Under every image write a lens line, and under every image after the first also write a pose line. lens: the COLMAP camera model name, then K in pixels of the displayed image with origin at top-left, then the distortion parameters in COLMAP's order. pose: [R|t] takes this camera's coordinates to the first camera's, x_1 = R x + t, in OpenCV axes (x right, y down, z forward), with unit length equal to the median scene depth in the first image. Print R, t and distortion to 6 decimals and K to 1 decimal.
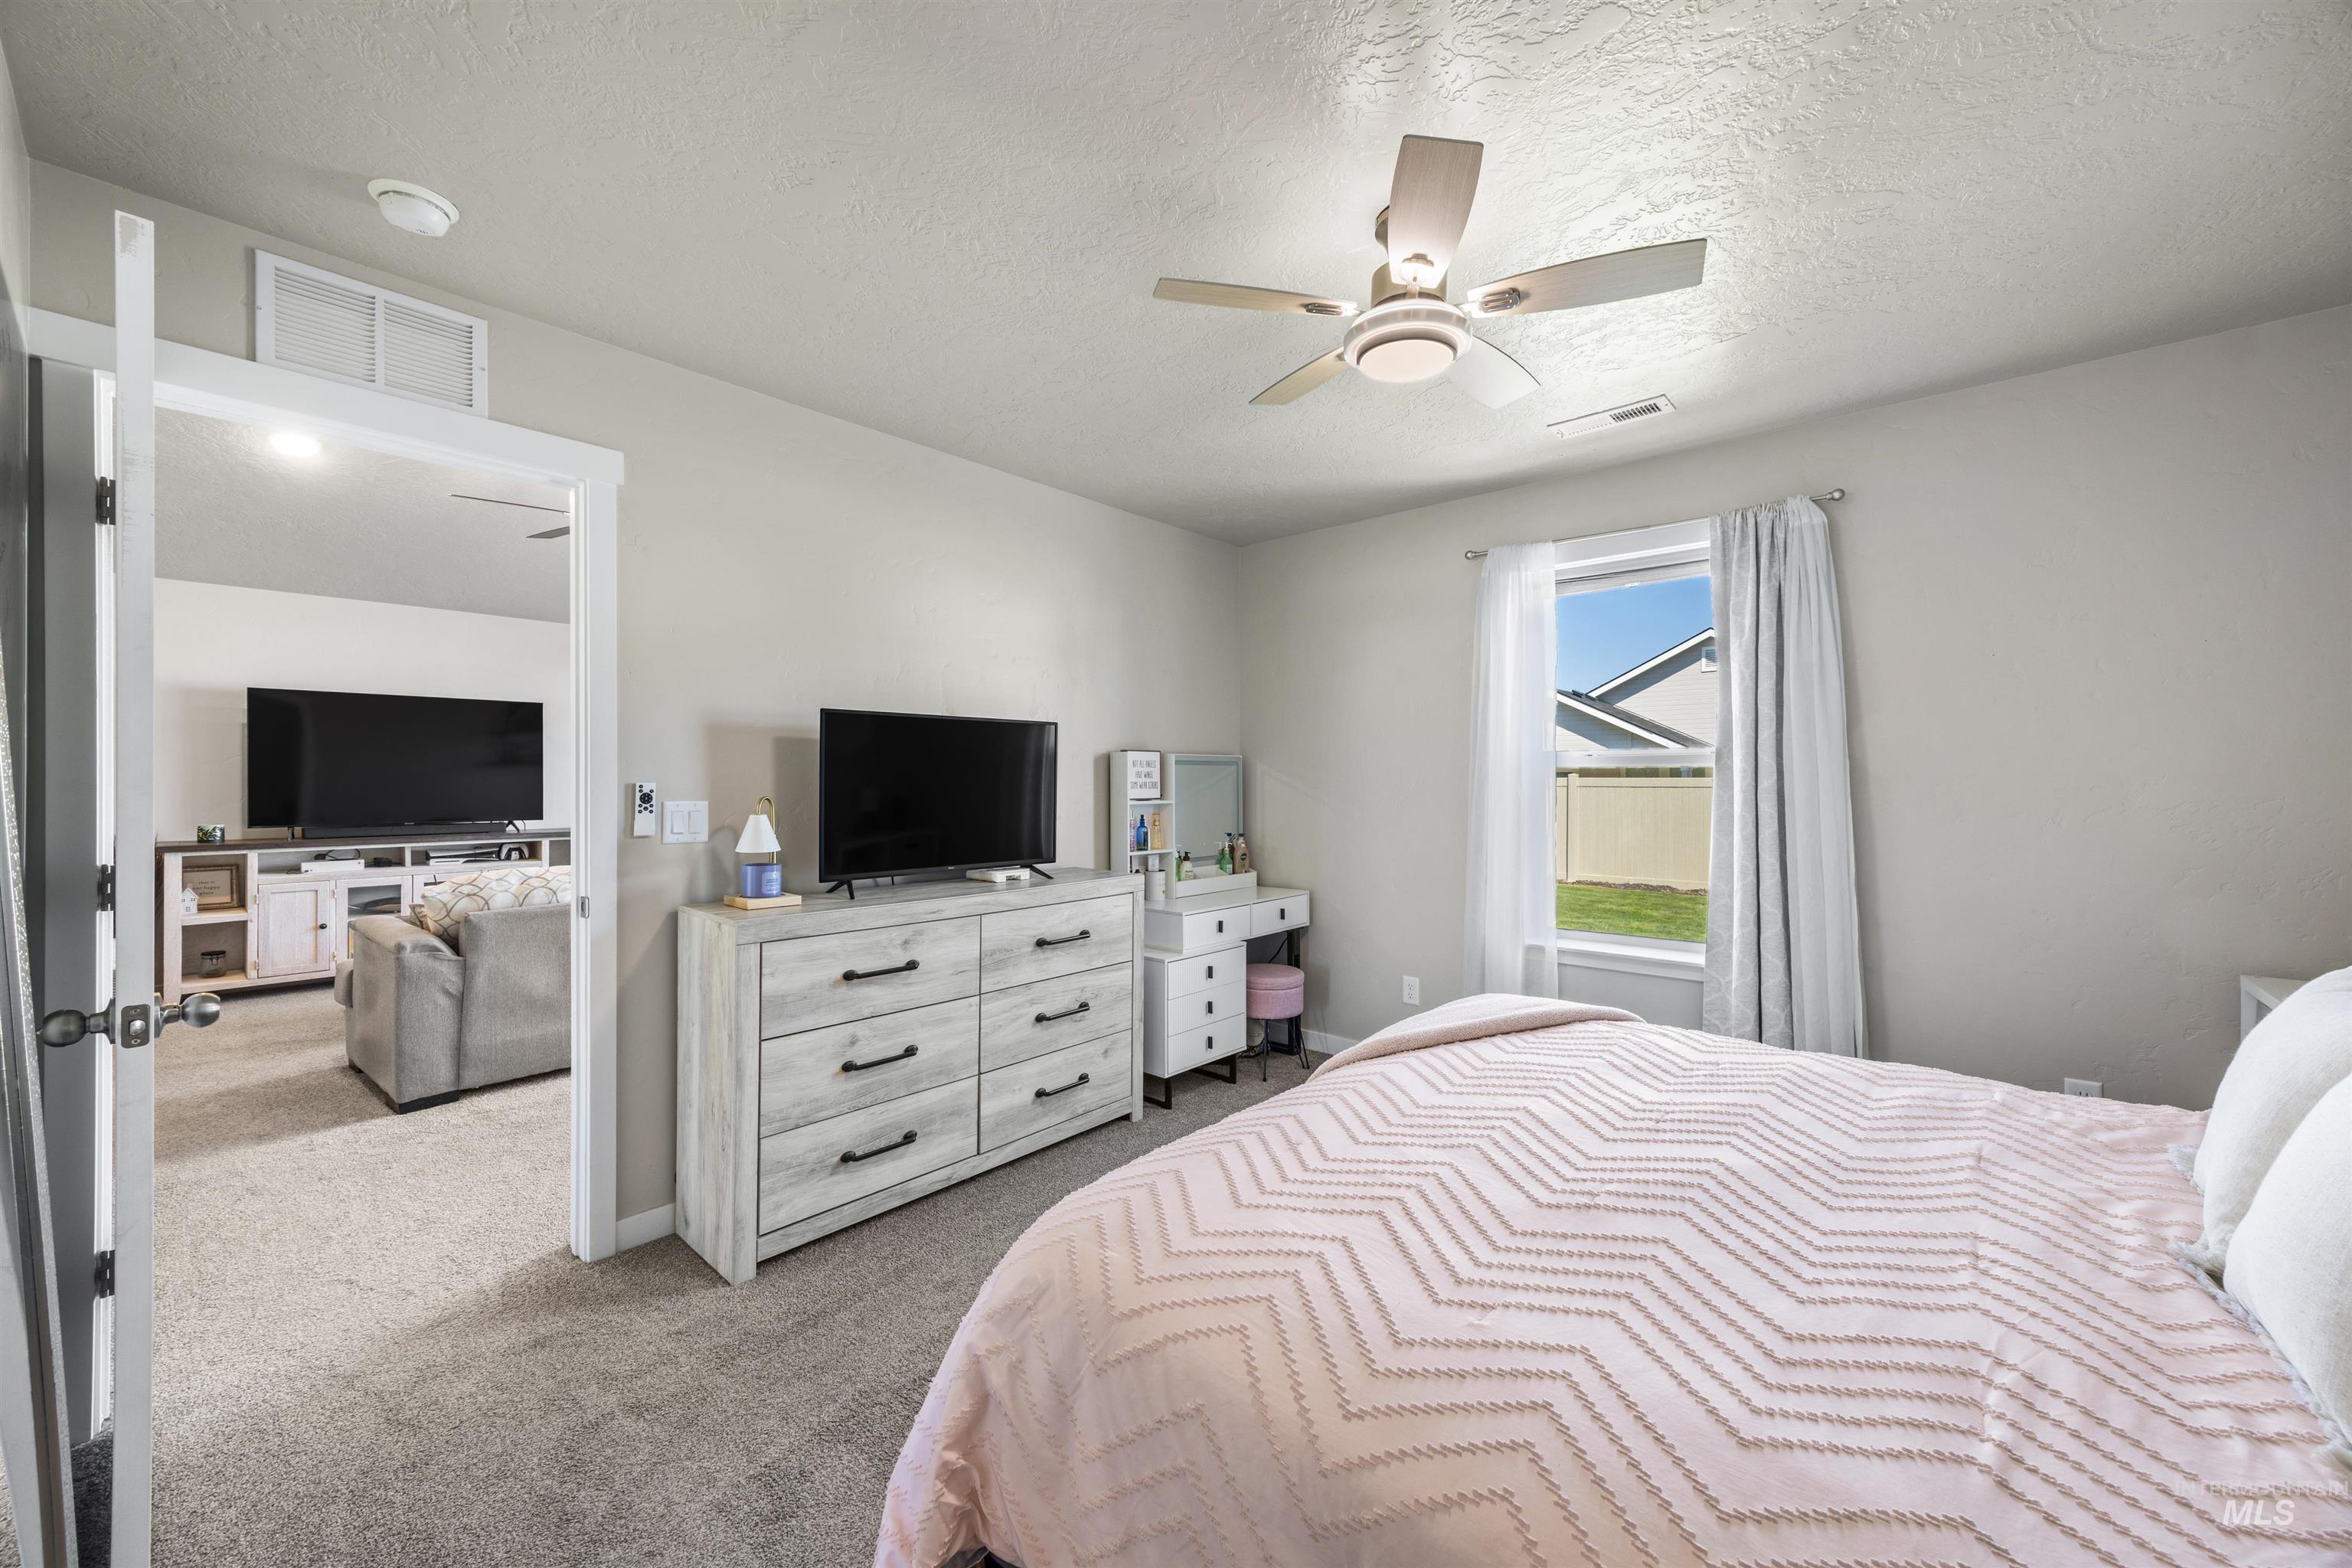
lens RADIAL K [[908.6, 0, 1177.7], [0, 908.6, 780.3], [0, 0, 1]] dist [0.001425, -0.000314]
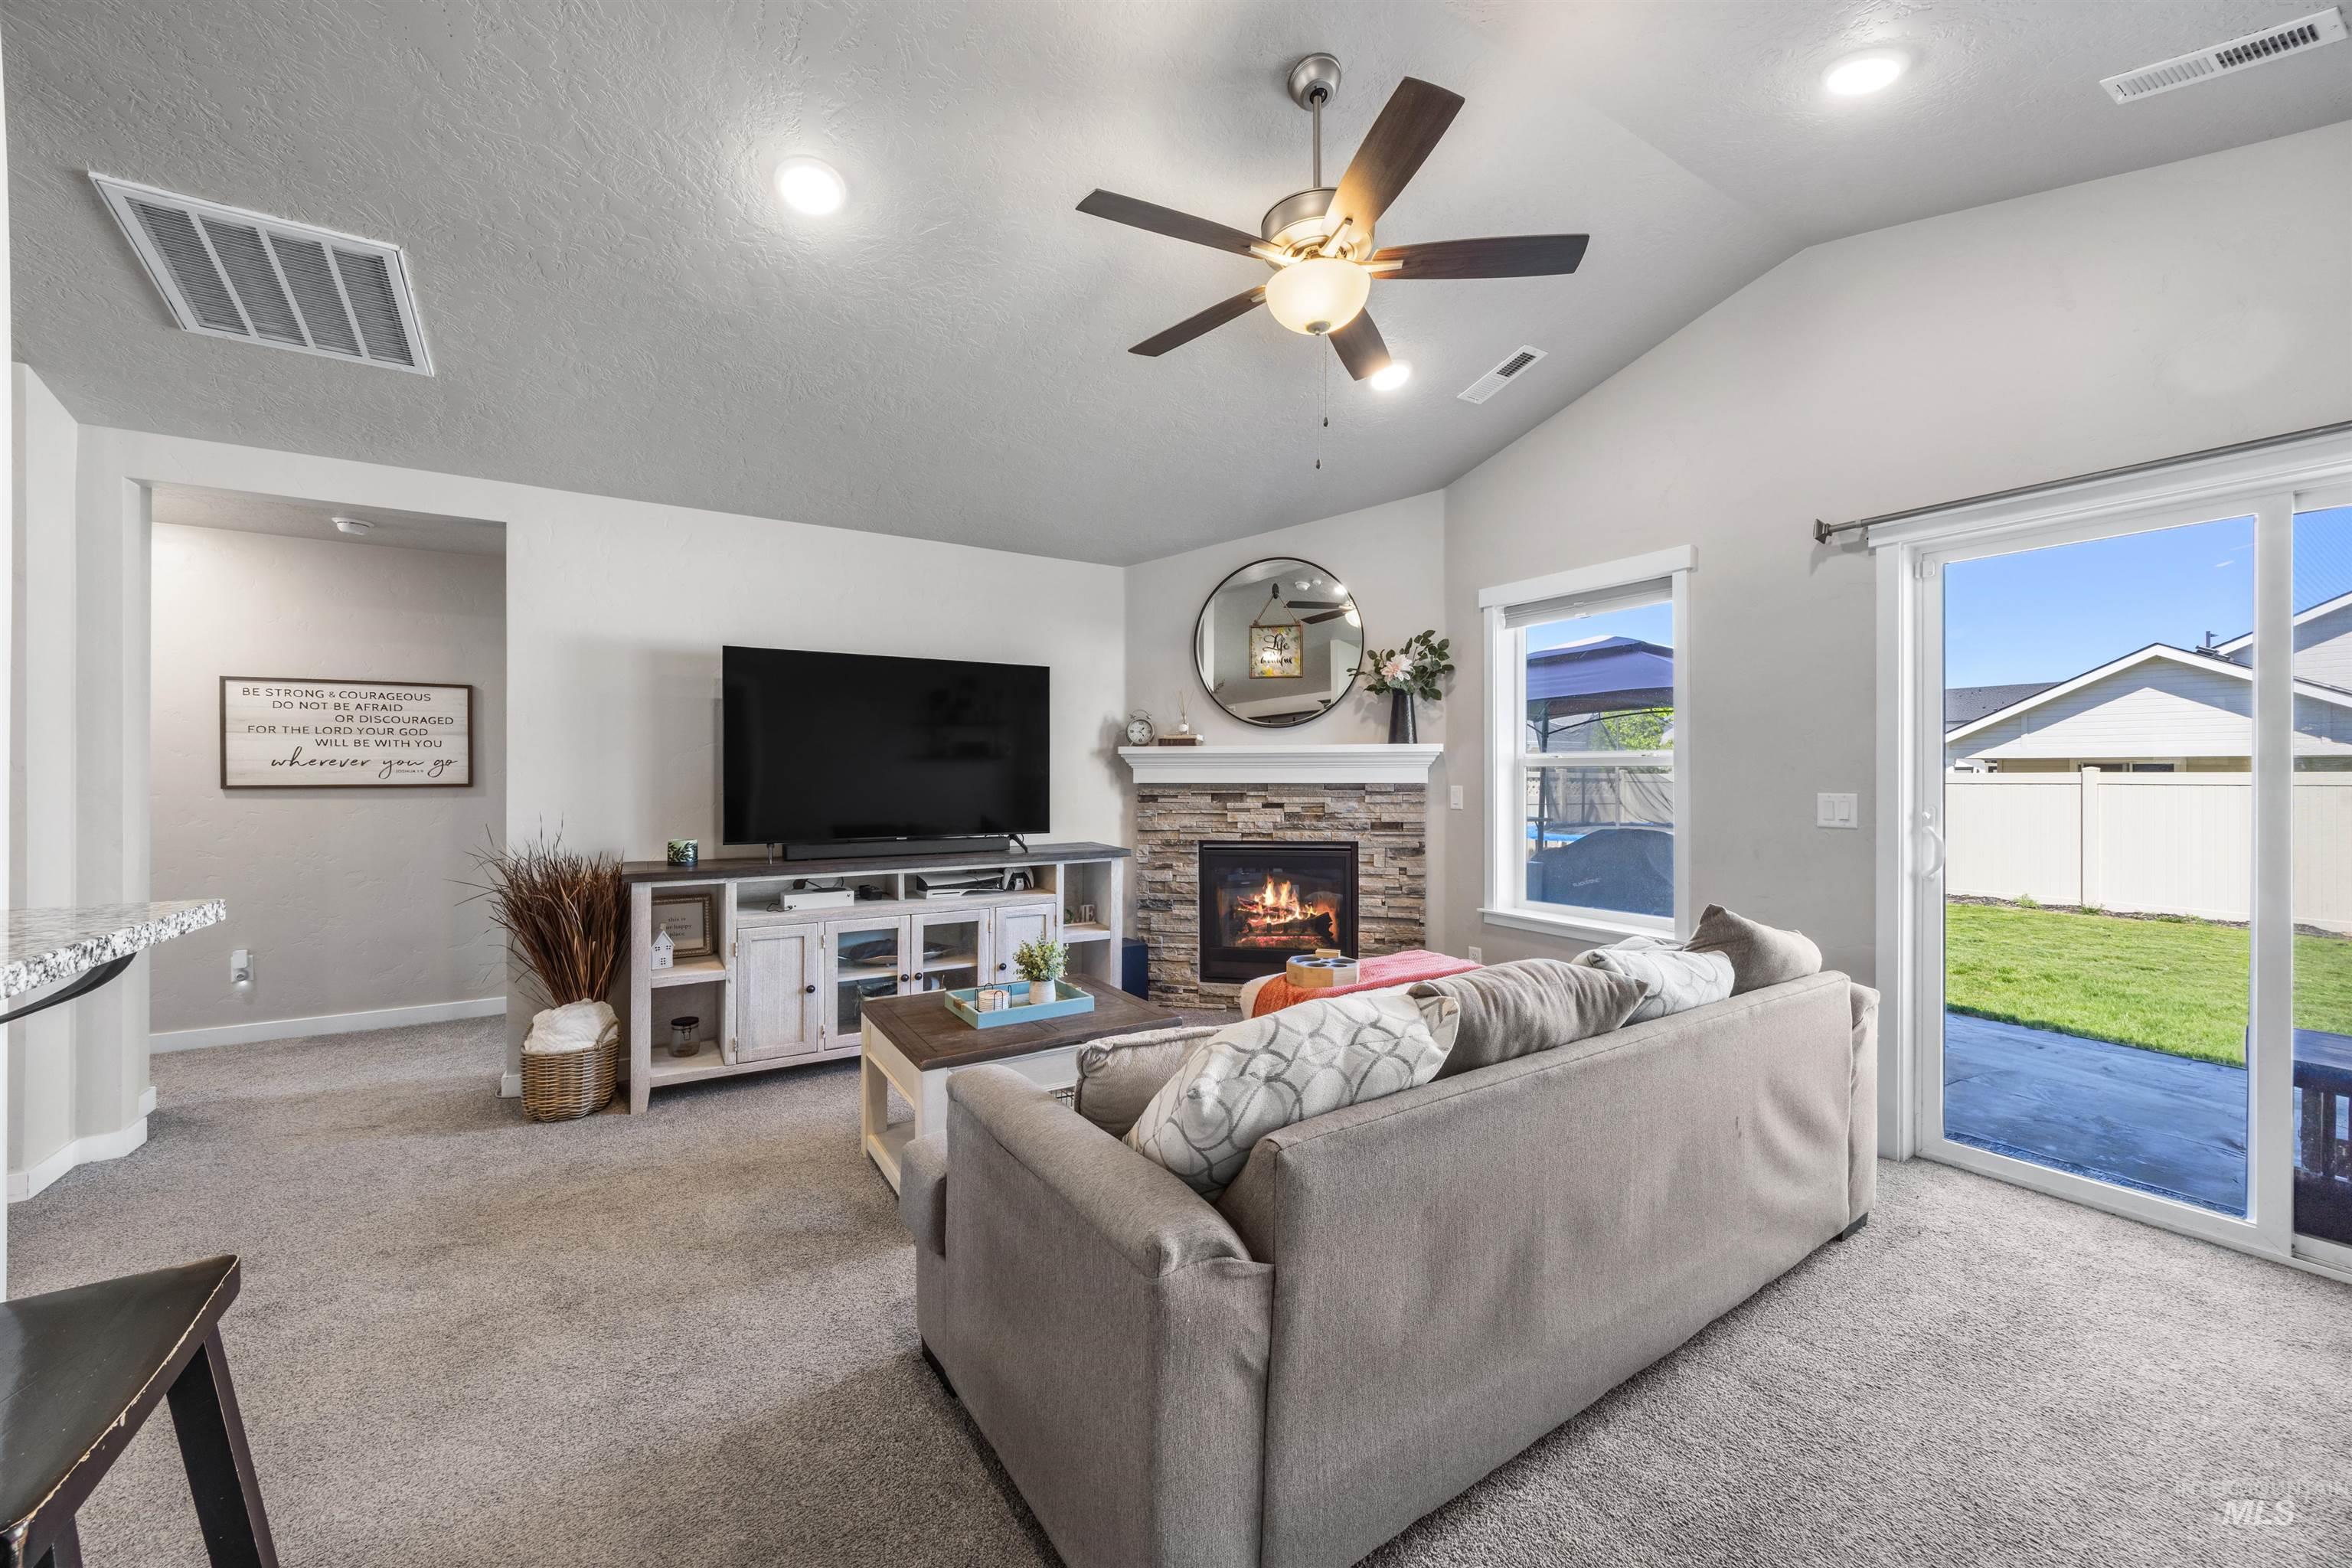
lens RADIAL K [[905.0, 0, 1160.0], [0, 905.0, 774.6], [0, 0, 1]] dist [0.001600, -0.000214]
pose [[0.952892, -0.001259, -0.303306, -0.479263], [0.001074, 0.999999, -0.000778, -0.001256], [0.303306, 0.000415, 0.952893, 0.427055]]
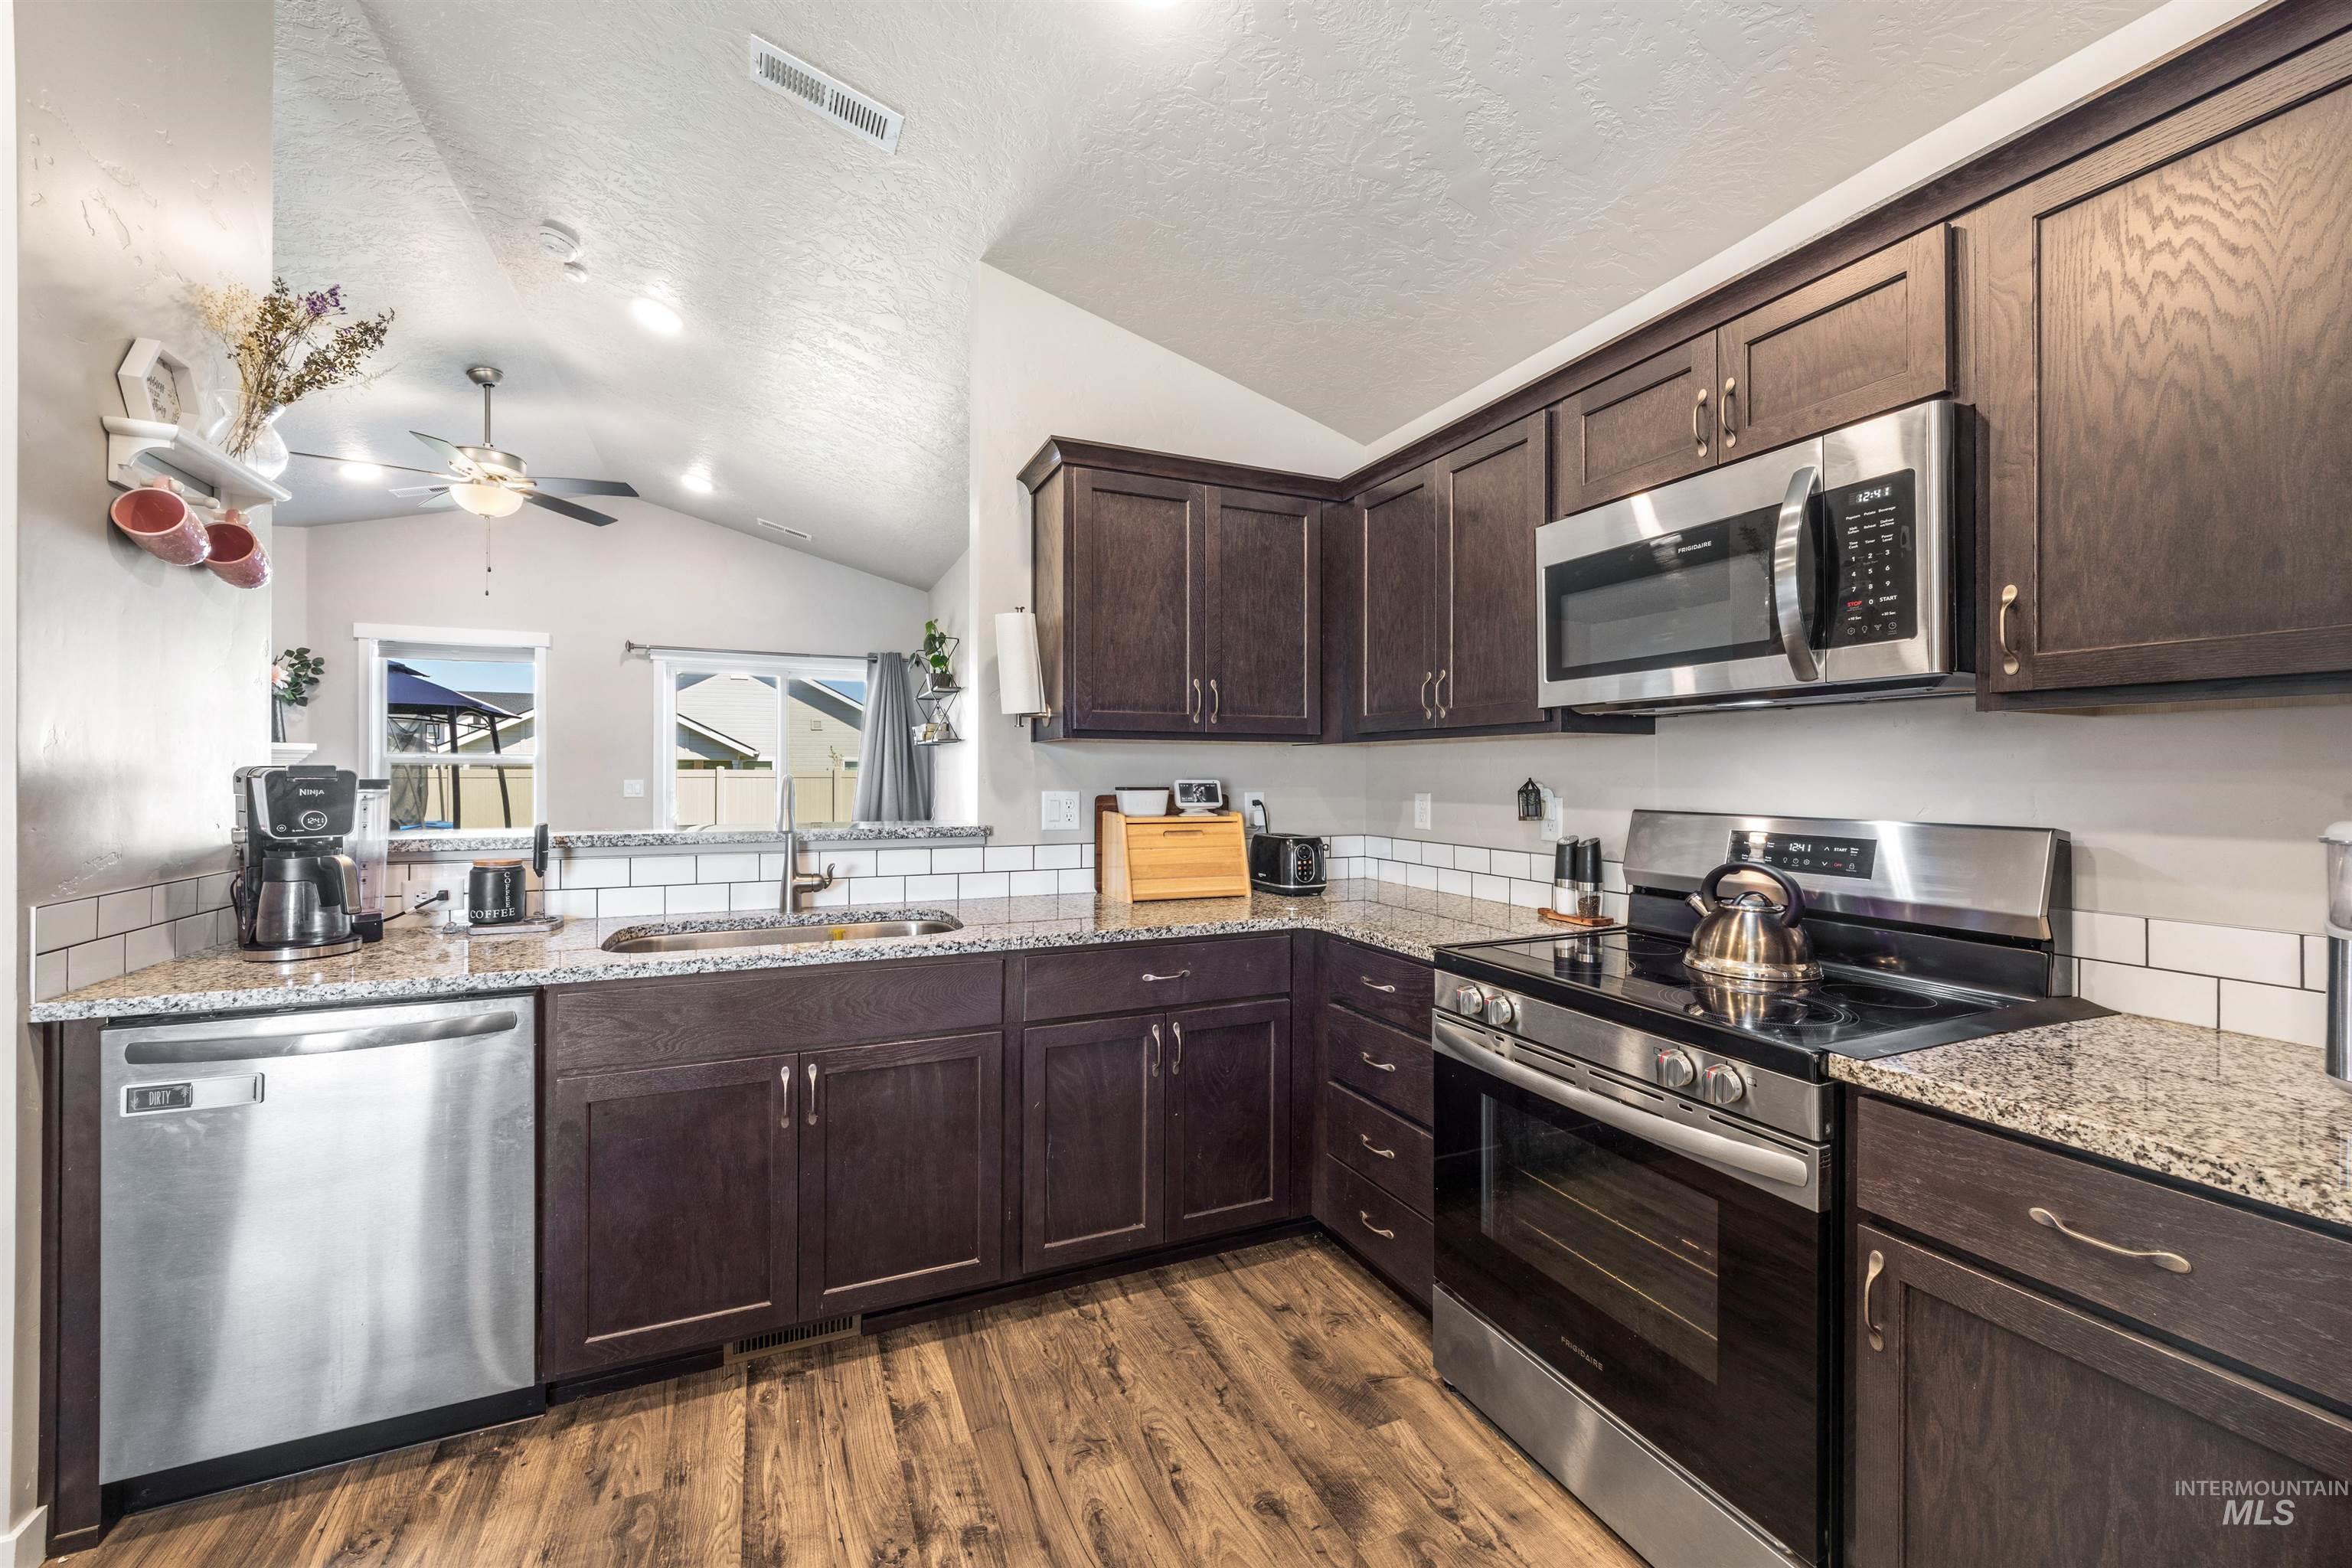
lens RADIAL K [[905.0, 0, 1160.0], [0, 905.0, 774.6], [0, 0, 1]] dist [0.001600, -0.000214]
pose [[0.436413, -0.000046, 0.899747, -0.980307], [-0.004697, 0.999986, 0.002329, -0.002534], [-0.899734, -0.005242, 0.436406, 0.018132]]
